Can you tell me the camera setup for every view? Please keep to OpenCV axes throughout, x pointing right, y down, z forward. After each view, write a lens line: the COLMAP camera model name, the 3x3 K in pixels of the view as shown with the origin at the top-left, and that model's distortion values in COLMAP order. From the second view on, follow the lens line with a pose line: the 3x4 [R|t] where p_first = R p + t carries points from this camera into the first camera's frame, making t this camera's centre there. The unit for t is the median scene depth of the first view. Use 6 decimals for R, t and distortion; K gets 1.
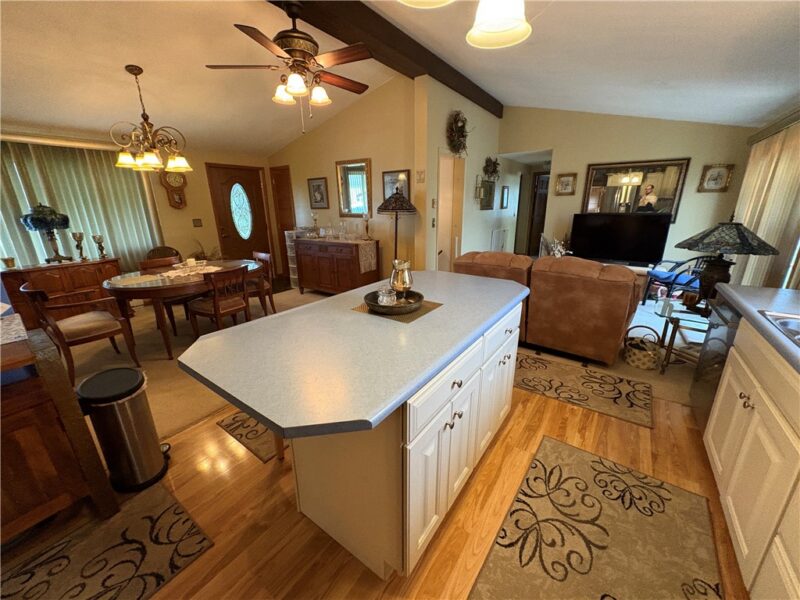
lens RADIAL K [[316.8, 0, 400.7], [0, 316.8, 297.7], [0, 0, 1]] dist [-0.000910, 0.000031]
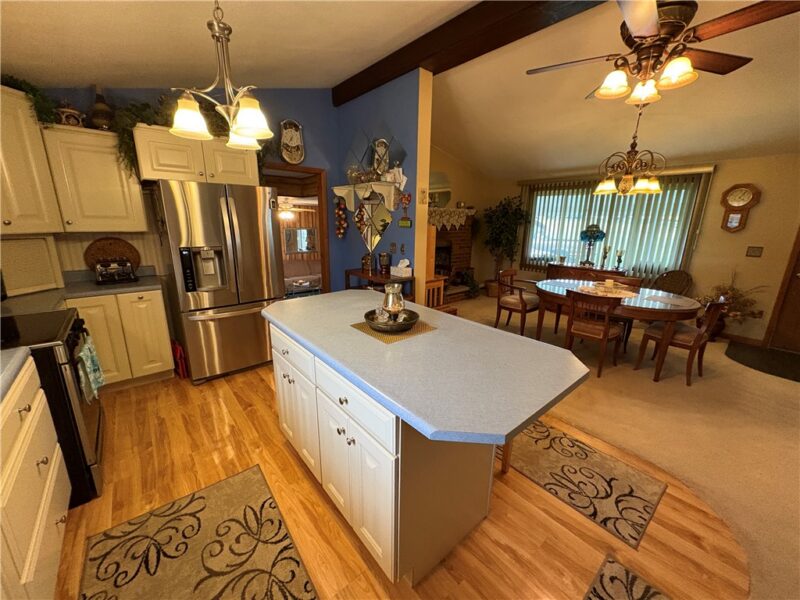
lens RADIAL K [[316.8, 0, 400.7], [0, 316.8, 297.7], [0, 0, 1]] dist [-0.000910, 0.000031]
pose [[-0.249474, 0.244073, -0.937119, 0.980710], [-0.289750, 0.904569, 0.312730, -0.408671], [0.924017, 0.349548, -0.154946, 1.180458]]
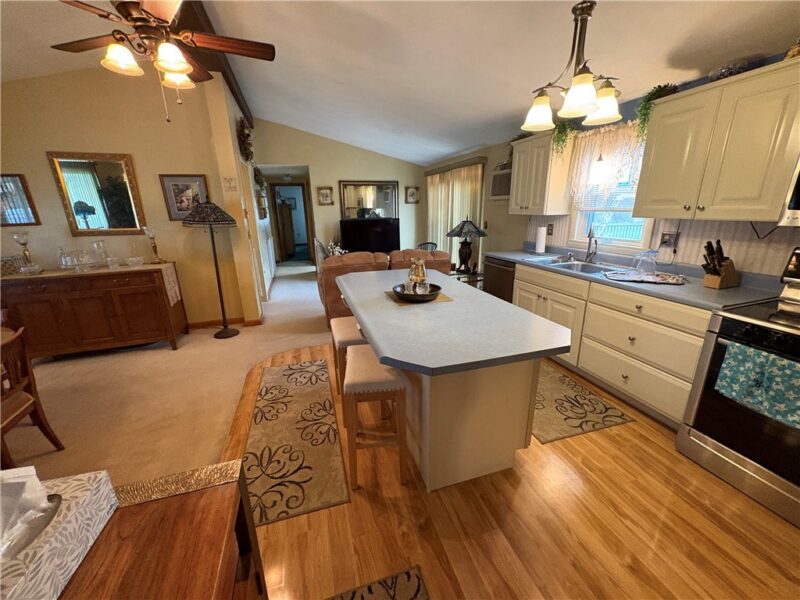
lens RADIAL K [[311.7, 0, 400.0], [0, 311.7, 300.0], [0, 0, 1]] dist [-0.001008, -0.000067]
pose [[0.607220, -0.227471, 0.761276, -0.991899], [0.239657, 0.965952, 0.097470, -0.092232], [-0.757528, 0.123260, 0.641061, 0.285808]]
